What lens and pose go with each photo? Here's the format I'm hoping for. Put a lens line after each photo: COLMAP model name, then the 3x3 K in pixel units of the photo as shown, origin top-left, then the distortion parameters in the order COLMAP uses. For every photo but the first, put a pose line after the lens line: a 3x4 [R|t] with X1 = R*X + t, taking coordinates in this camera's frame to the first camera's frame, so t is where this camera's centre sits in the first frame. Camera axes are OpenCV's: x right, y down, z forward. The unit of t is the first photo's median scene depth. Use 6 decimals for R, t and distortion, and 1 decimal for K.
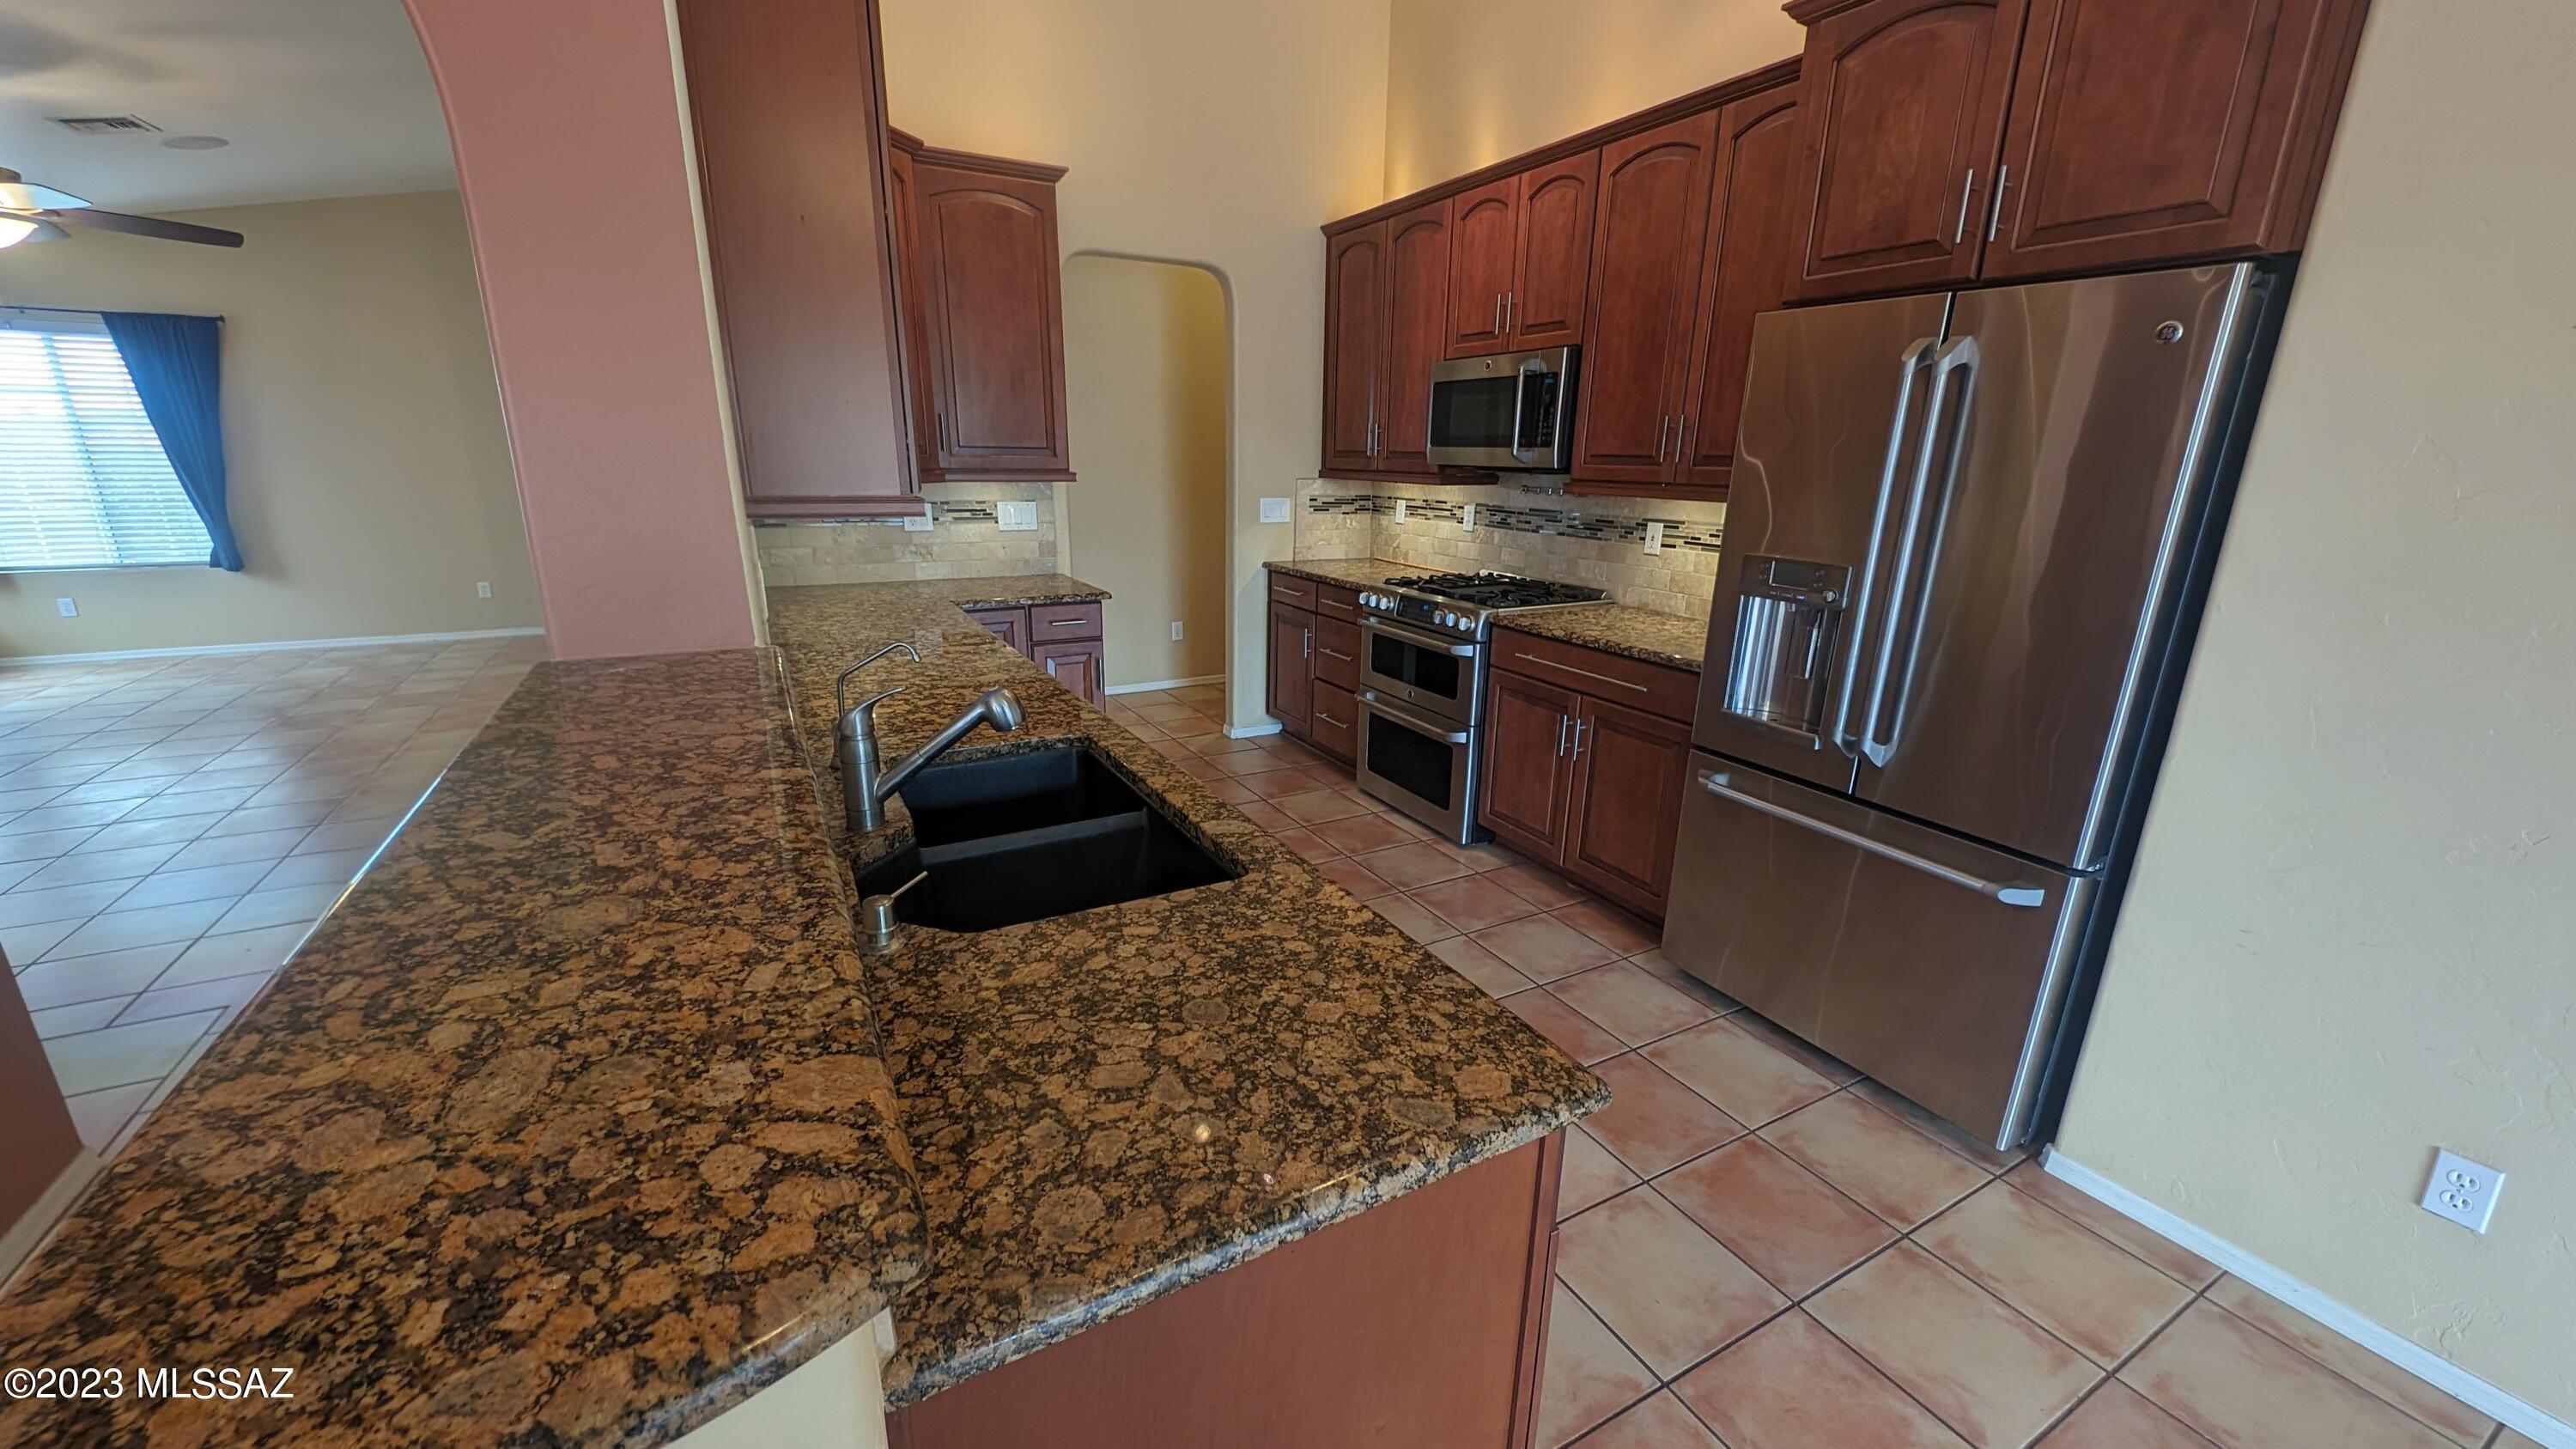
lens RADIAL K [[966.5, 0, 1284.5], [0, 966.5, 724.9], [0, 0, 1]] dist [0.018864, -0.009728]
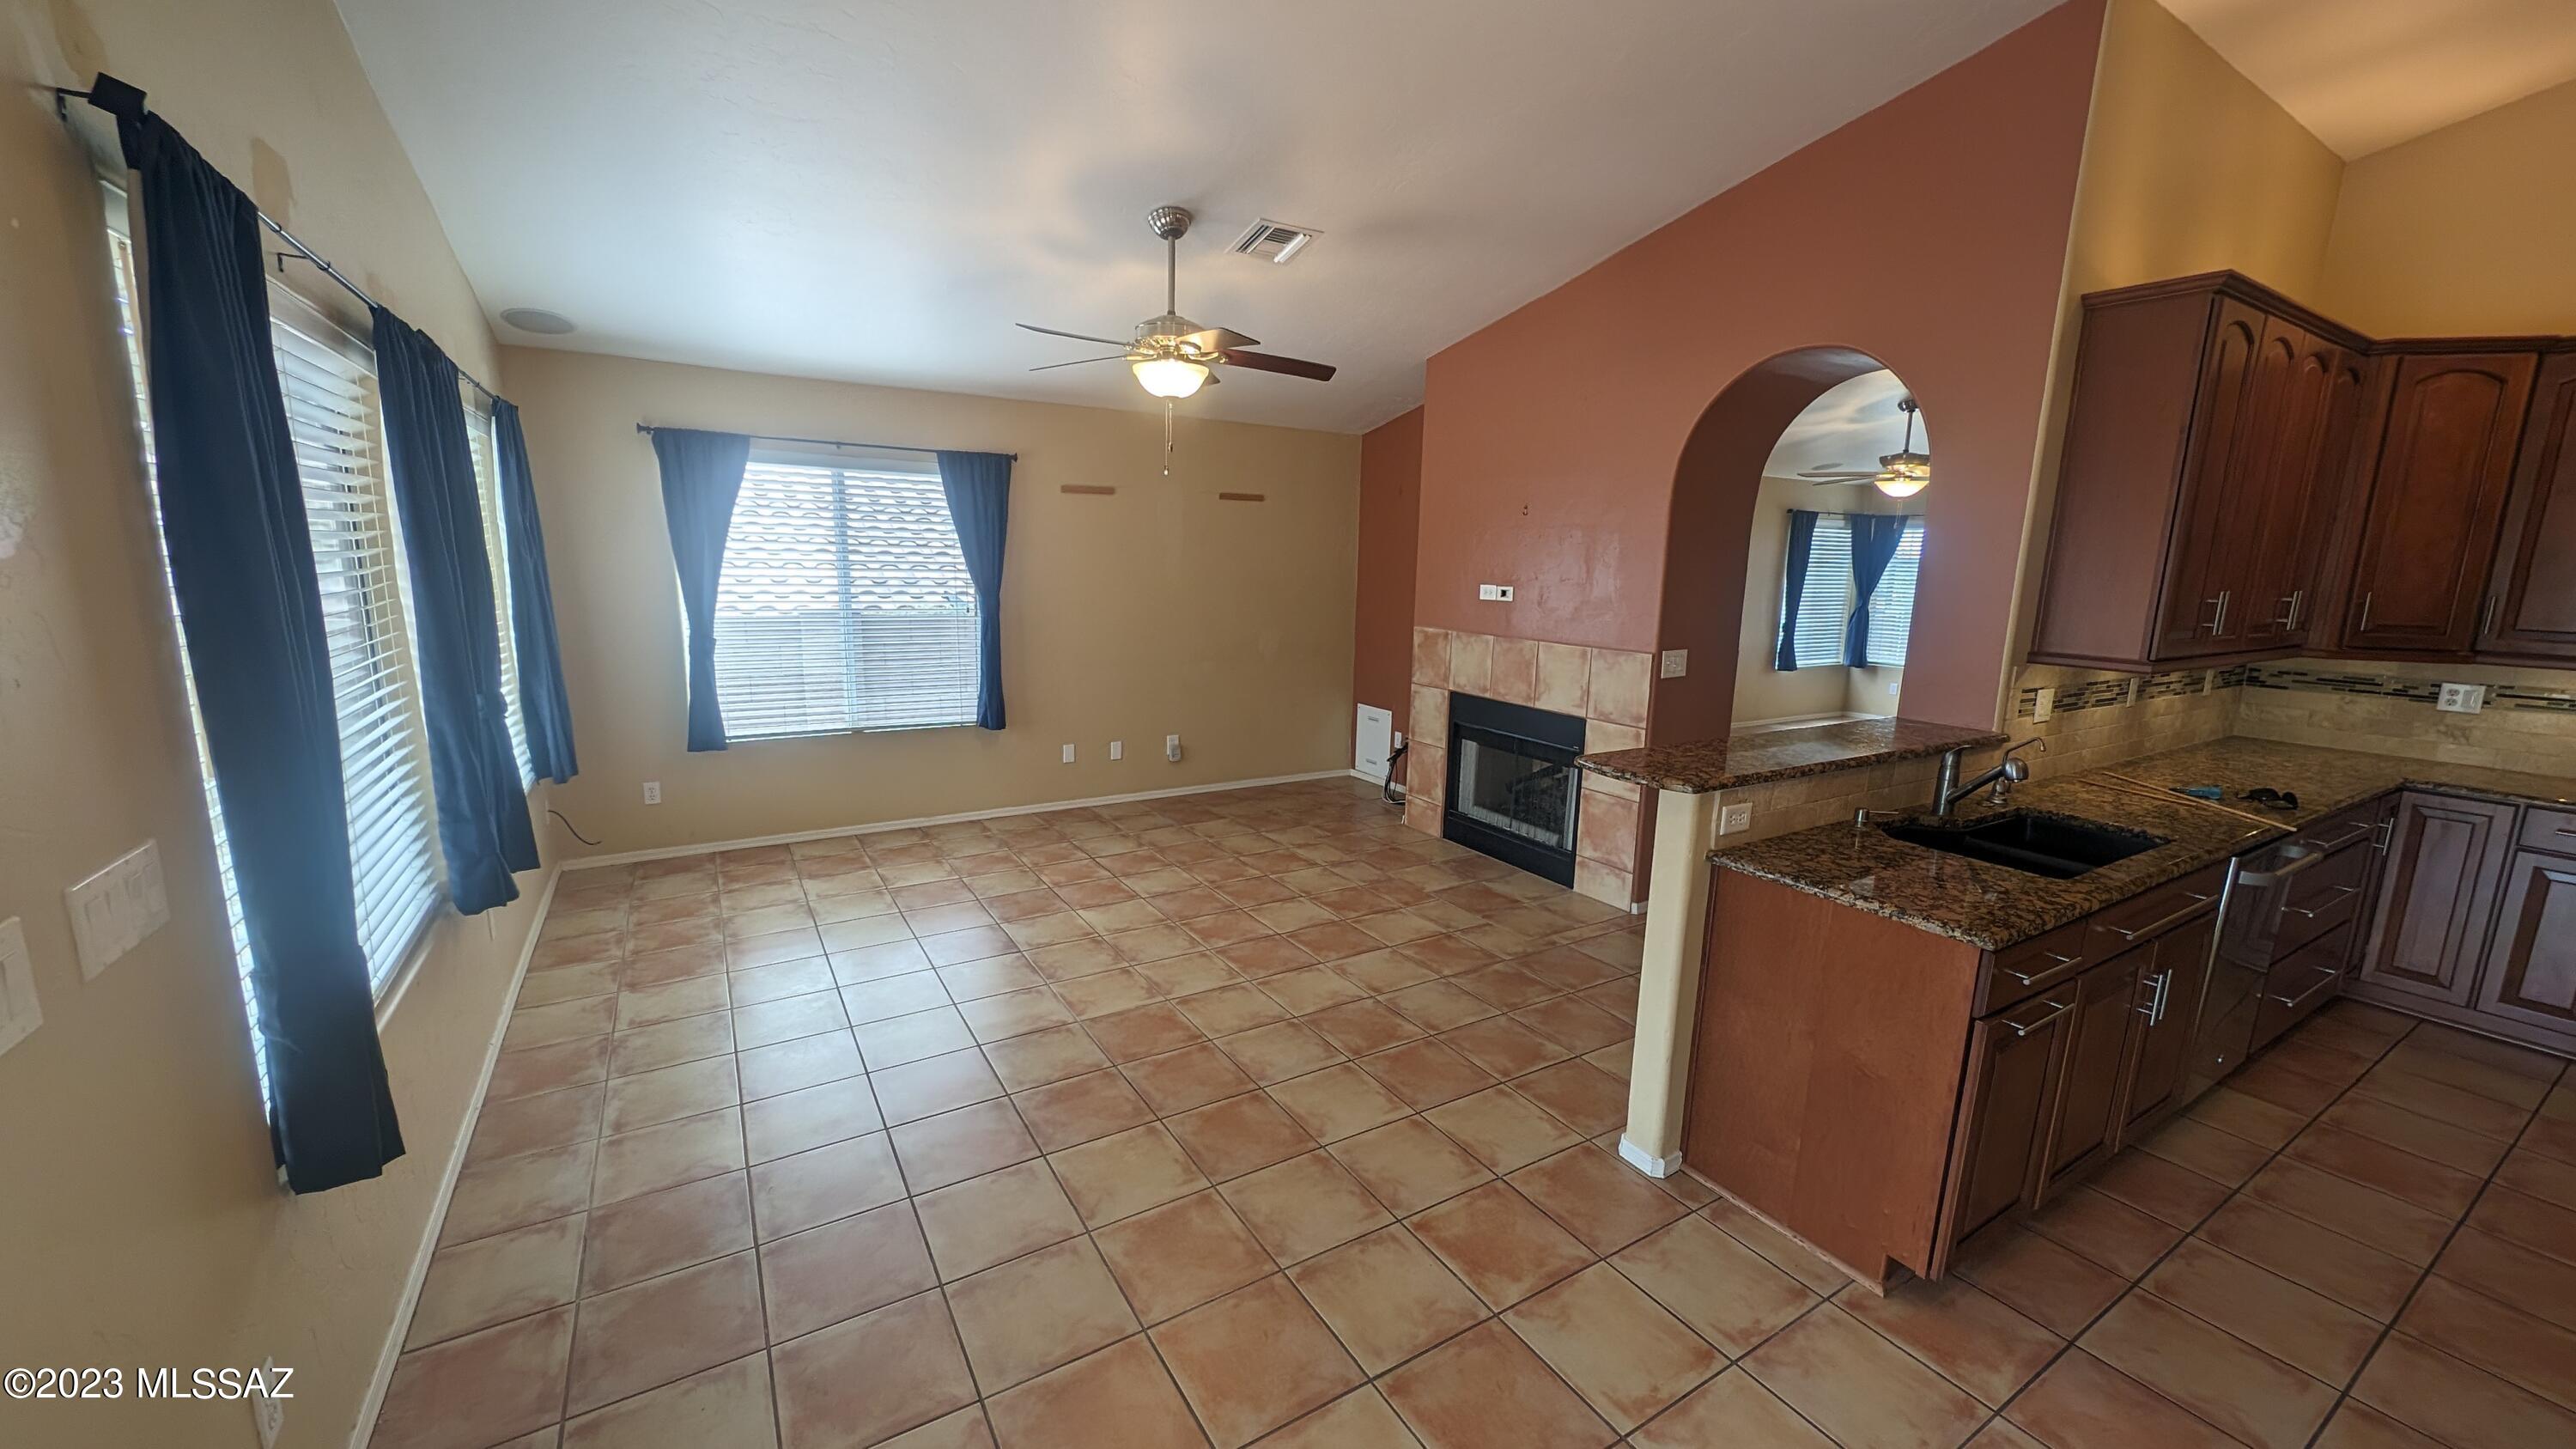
lens RADIAL K [[966.5, 0, 1284.5], [0, 966.5, 724.9], [0, 0, 1]] dist [0.018864, -0.009728]
pose [[0.048057, 0.159887, -0.985965, 0.557424], [-0.296277, 0.944963, 0.138797, 0.021777], [0.953892, 0.285449, 0.092783, -0.198183]]
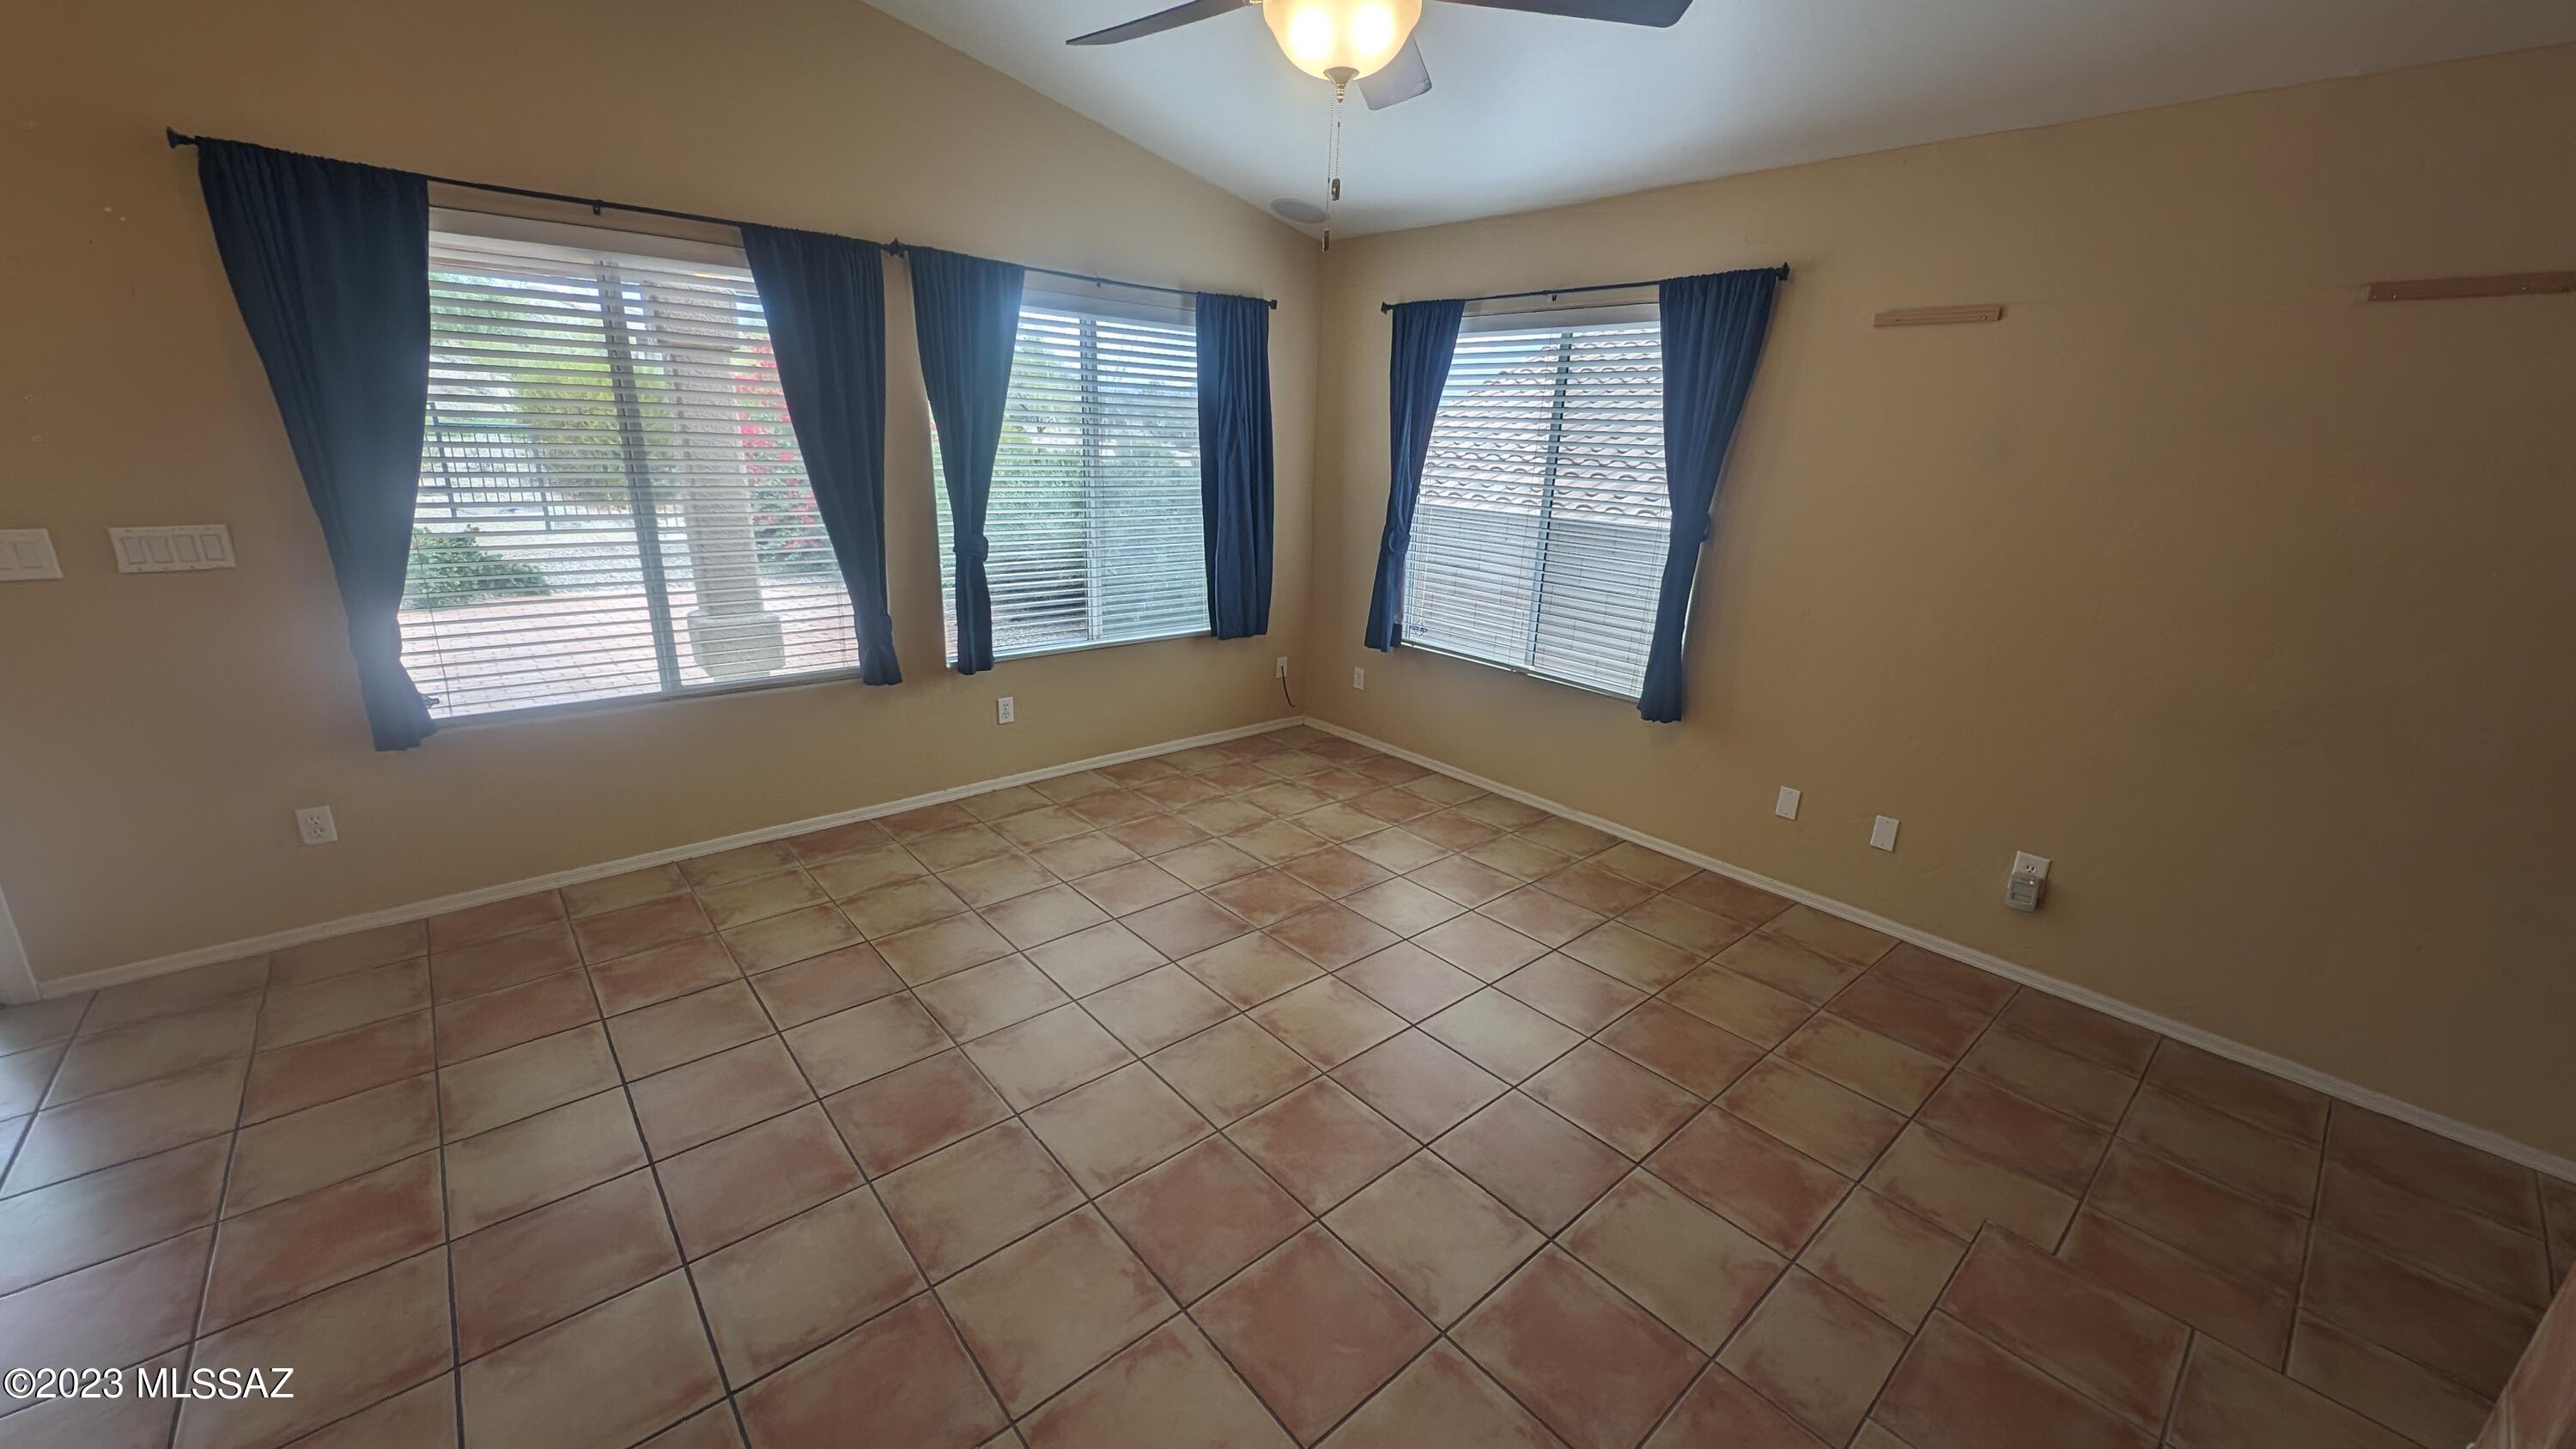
lens RADIAL K [[966.5, 0, 1284.5], [0, 966.5, 724.9], [0, 0, 1]] dist [0.018864, -0.009728]
pose [[-0.975740, 0.010194, -0.218697, -0.371449], [-0.110786, 0.838594, 0.533373, -0.110807], [0.188835, 0.544662, -0.817120, 0.255733]]
